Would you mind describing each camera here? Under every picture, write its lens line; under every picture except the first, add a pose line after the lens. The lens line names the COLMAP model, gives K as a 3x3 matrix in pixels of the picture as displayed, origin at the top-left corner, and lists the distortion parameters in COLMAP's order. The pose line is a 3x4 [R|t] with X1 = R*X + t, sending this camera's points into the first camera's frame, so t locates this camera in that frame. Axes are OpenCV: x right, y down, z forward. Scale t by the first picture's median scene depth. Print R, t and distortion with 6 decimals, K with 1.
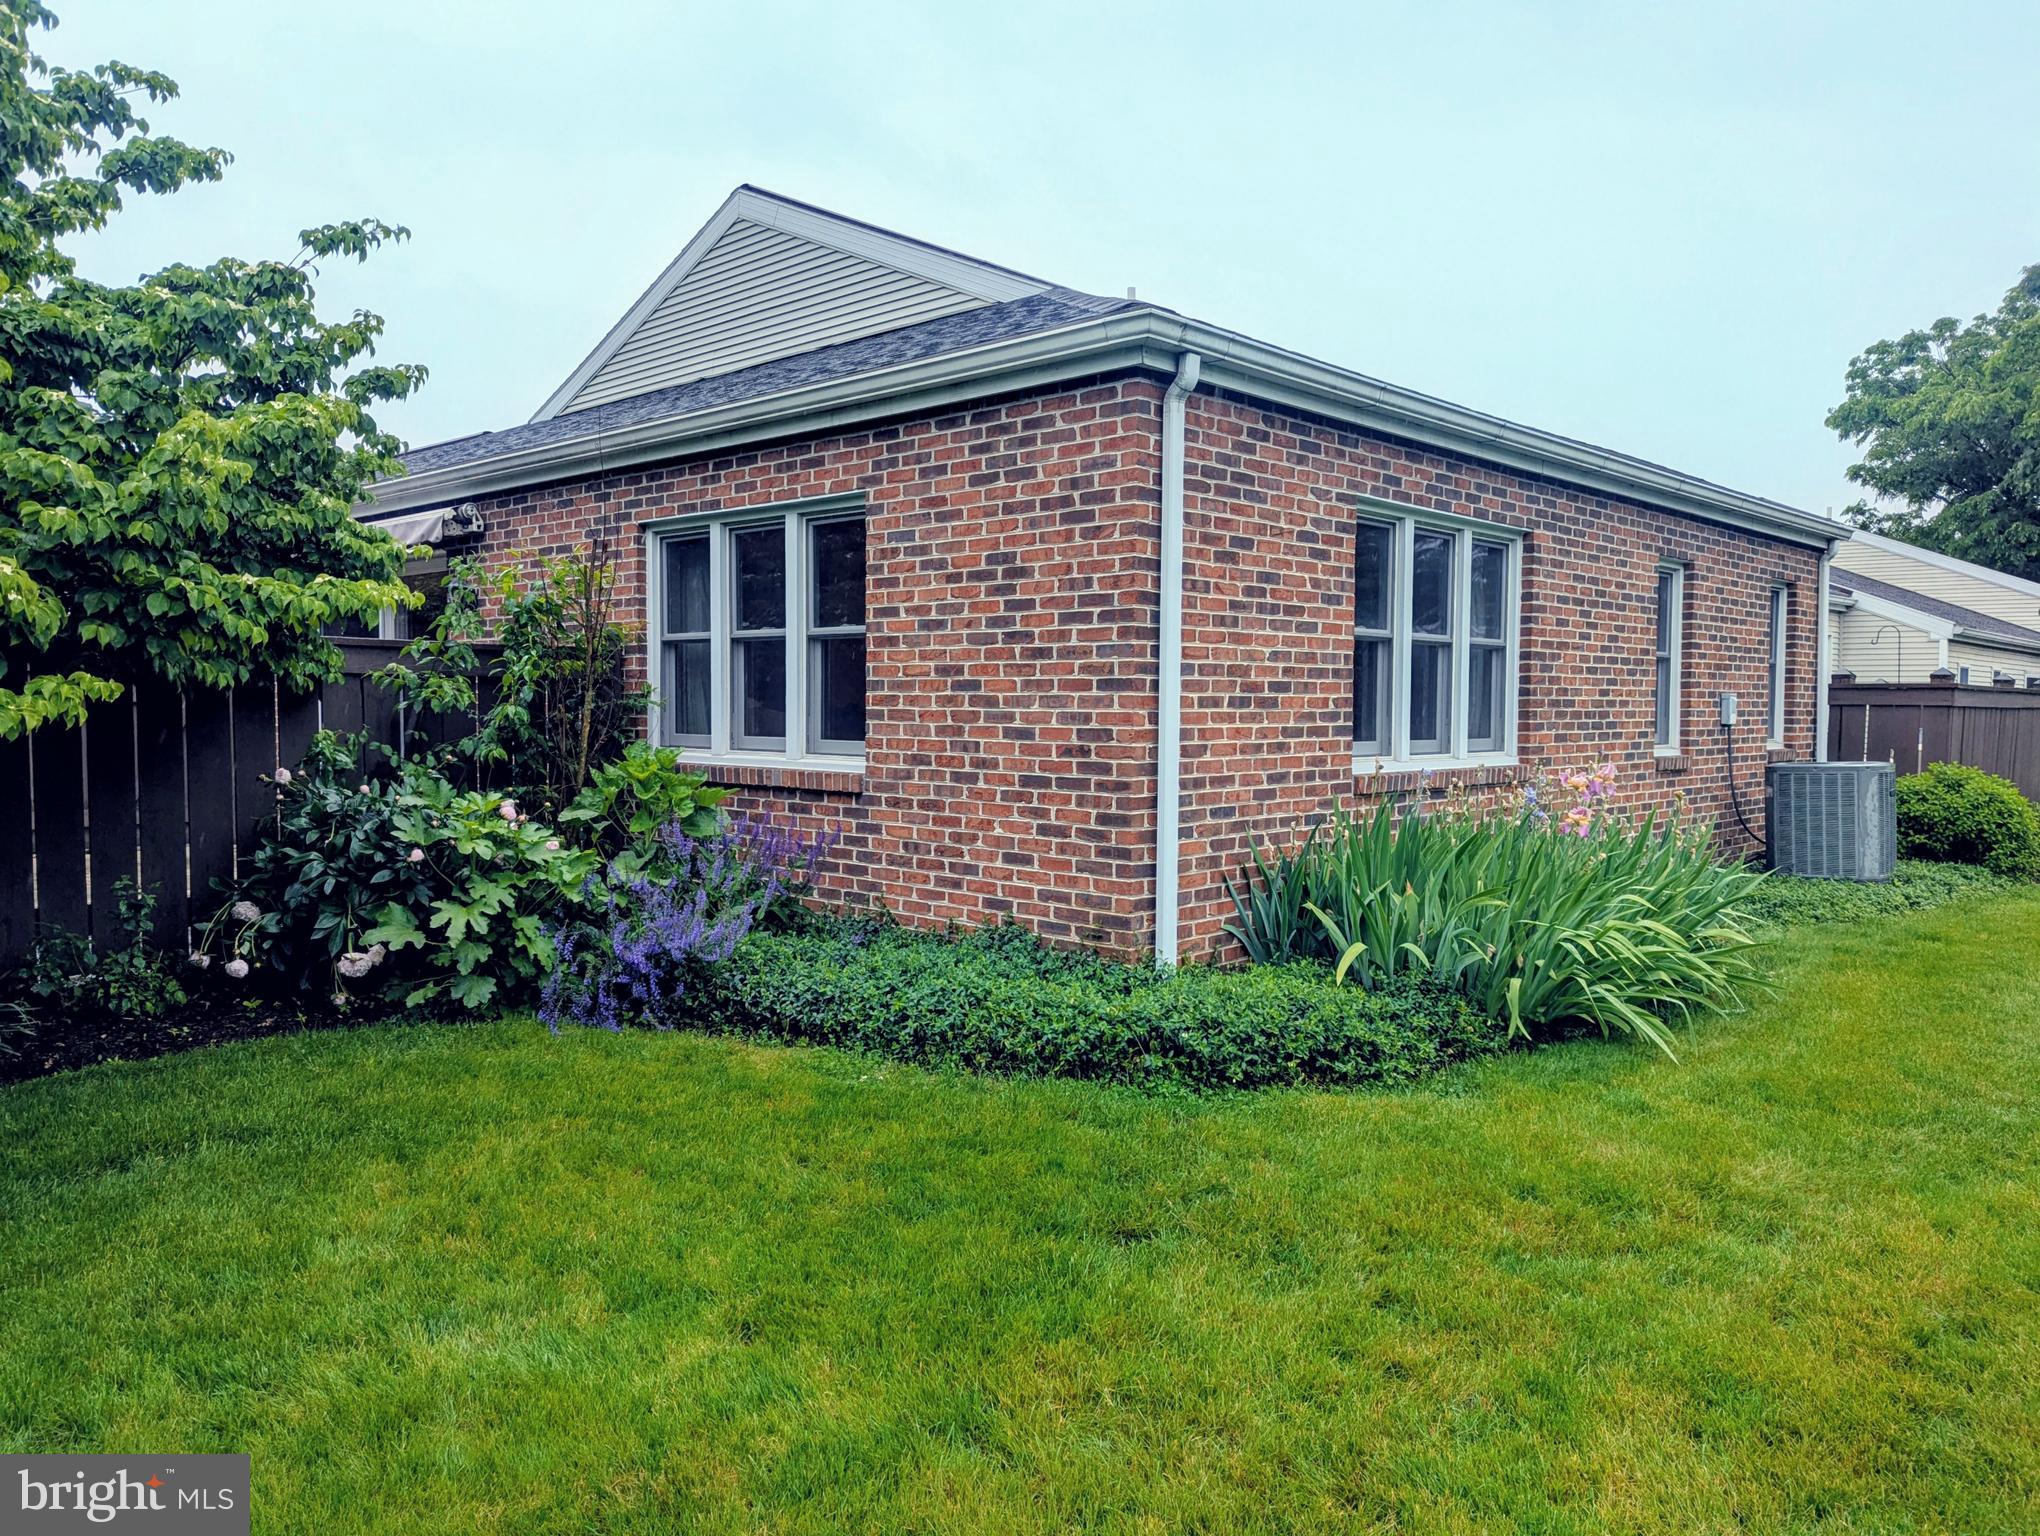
lens RADIAL K [[1423.8, 0, 1015.7], [0, 1423.8, 751.2], [0, 0, 1]] dist [0.070744, -0.069560]
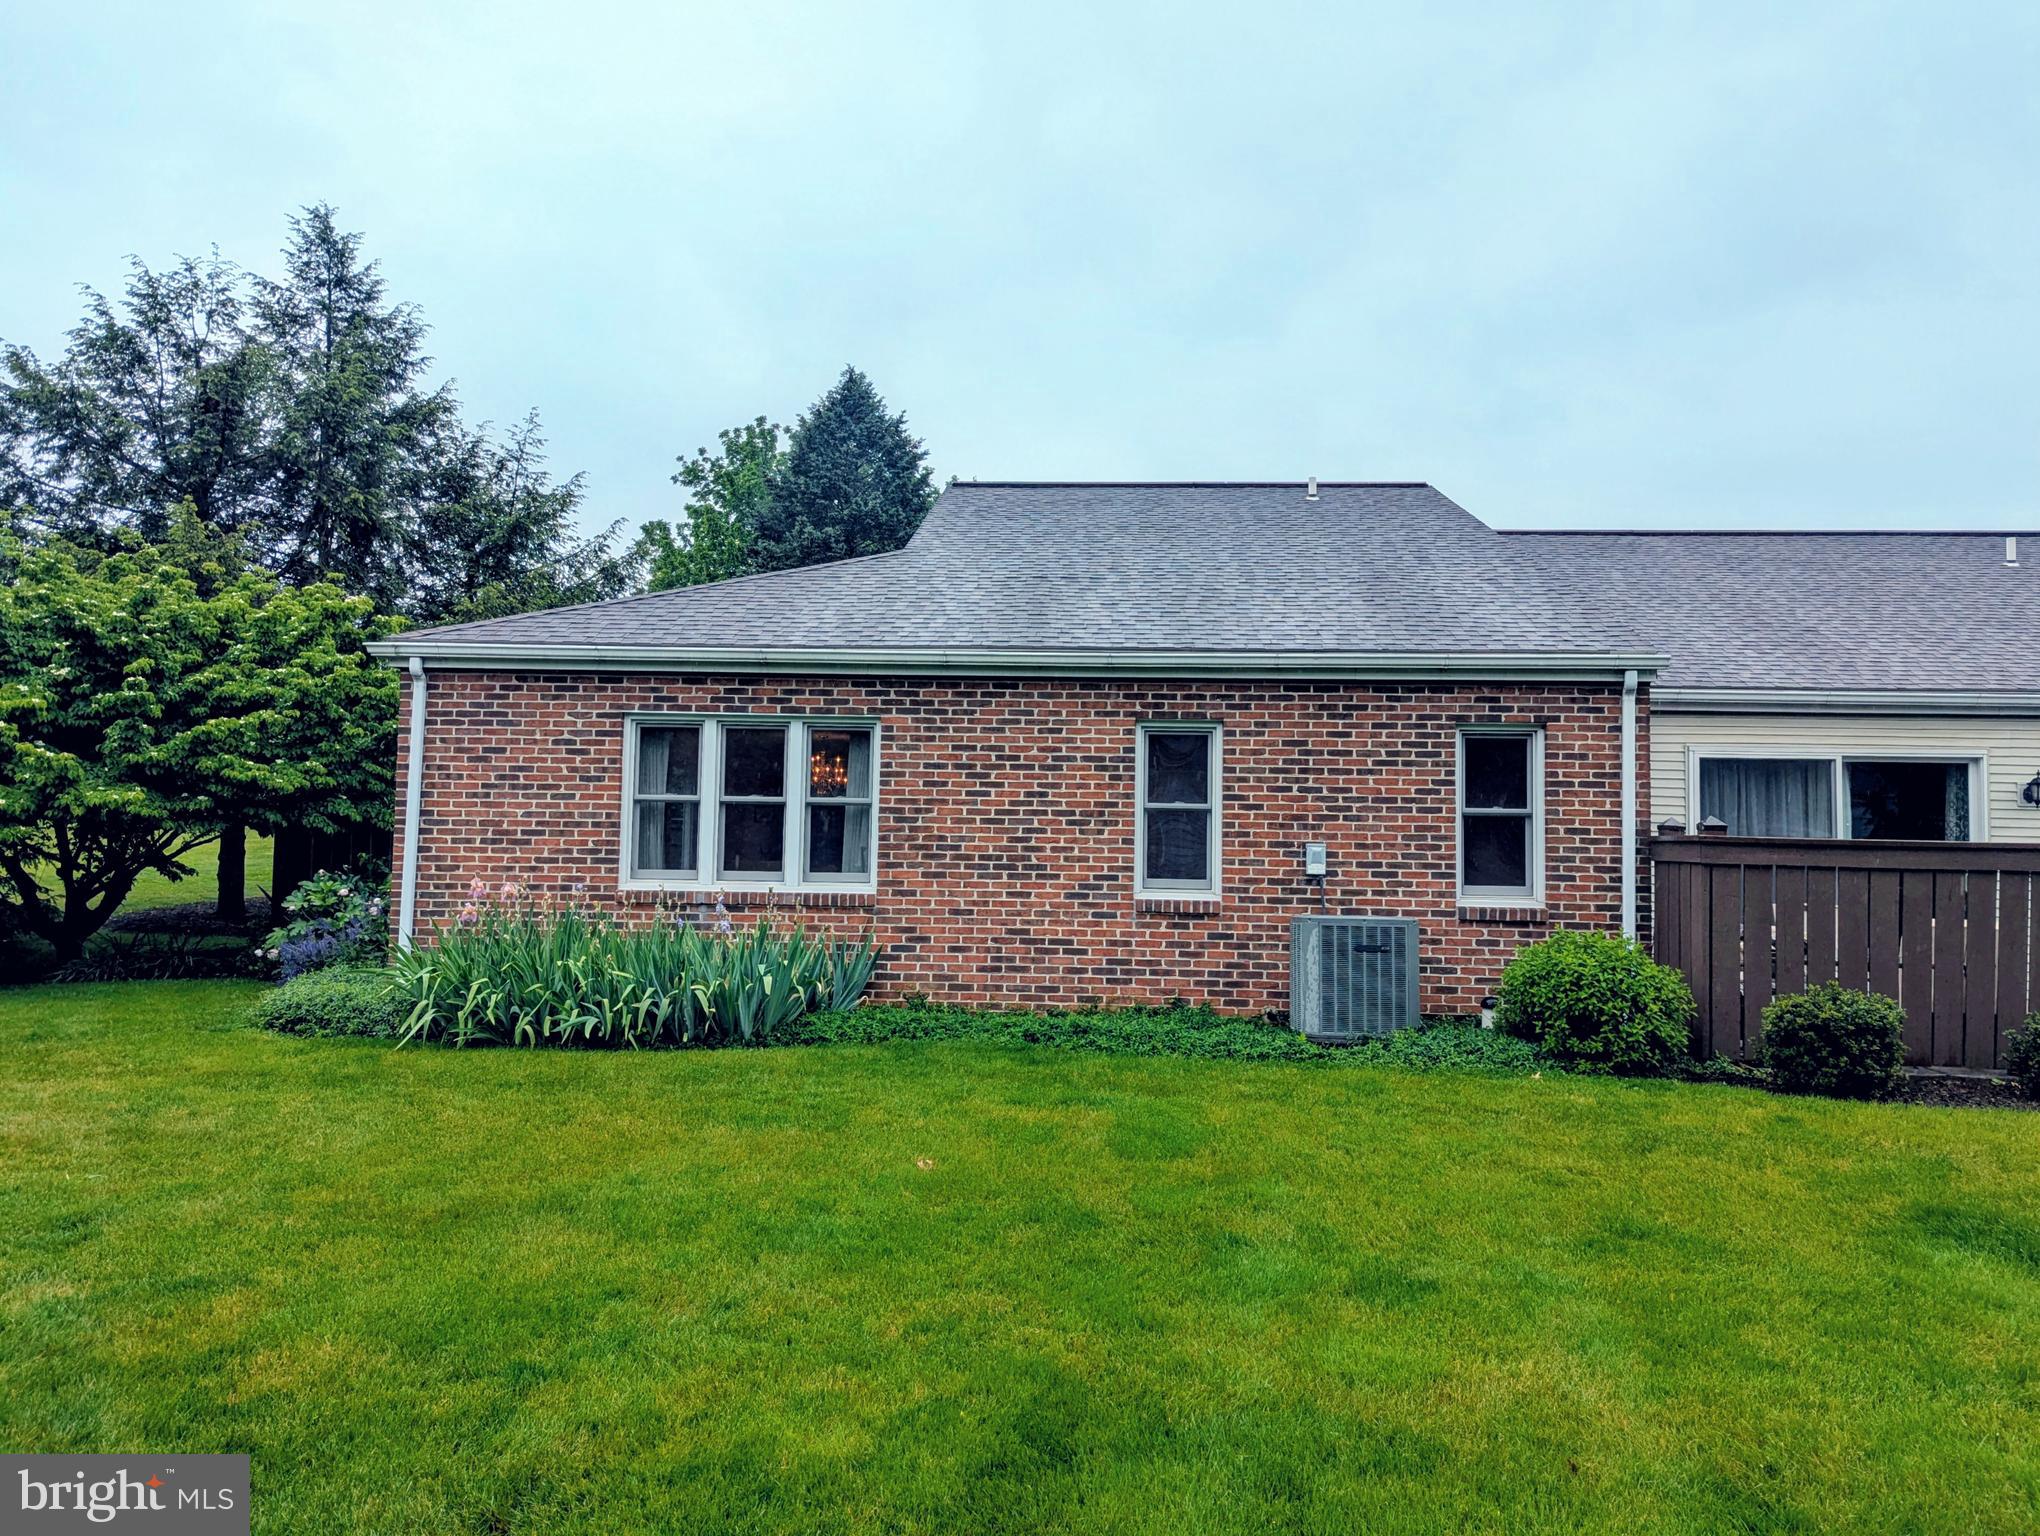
lens RADIAL K [[1425.4, 0, 1023.4], [0, 1425.4, 757.5], [0, 0, 1]] dist [0.081162, -0.073325]
pose [[0.658620, -0.040741, -0.751372, 1.801877], [-0.040550, 0.995161, -0.089505, -0.004845], [0.751382, 0.089418, 0.653781, 0.313140]]
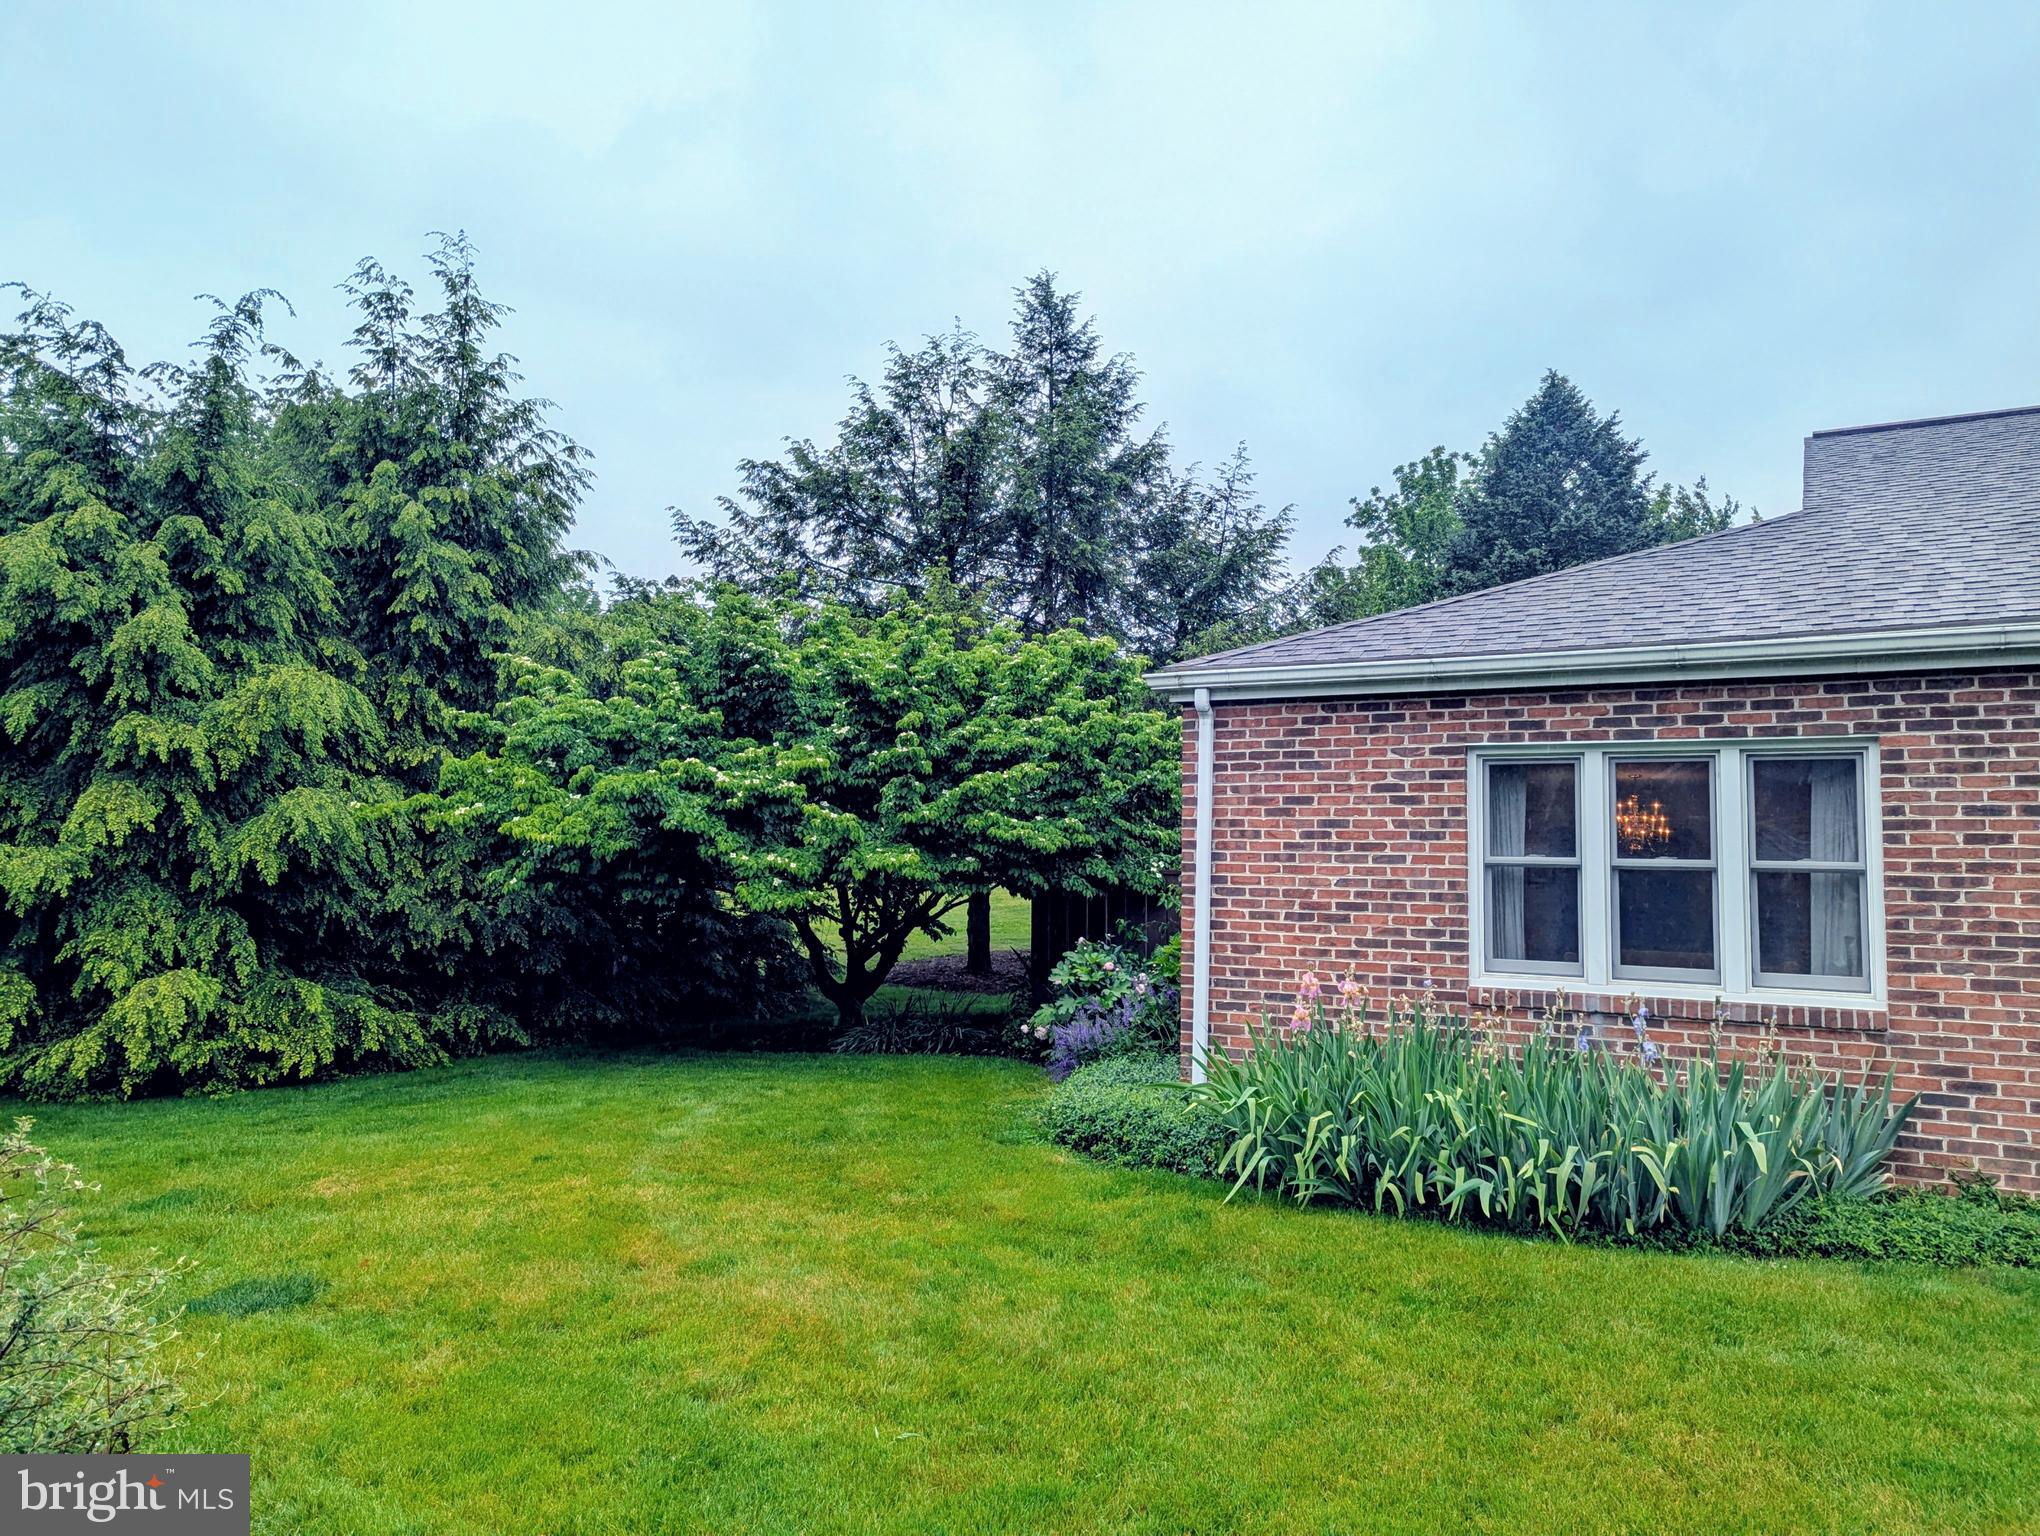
lens RADIAL K [[1423.8, 0, 1015.7], [0, 1423.8, 751.2], [0, 0, 1]] dist [0.070744, -0.069560]
pose [[0.258122, -0.088297, -0.962069, 1.333927], [-0.056634, 0.992719, -0.106304, -0.029310], [0.964451, 0.081925, 0.251242, 0.363747]]
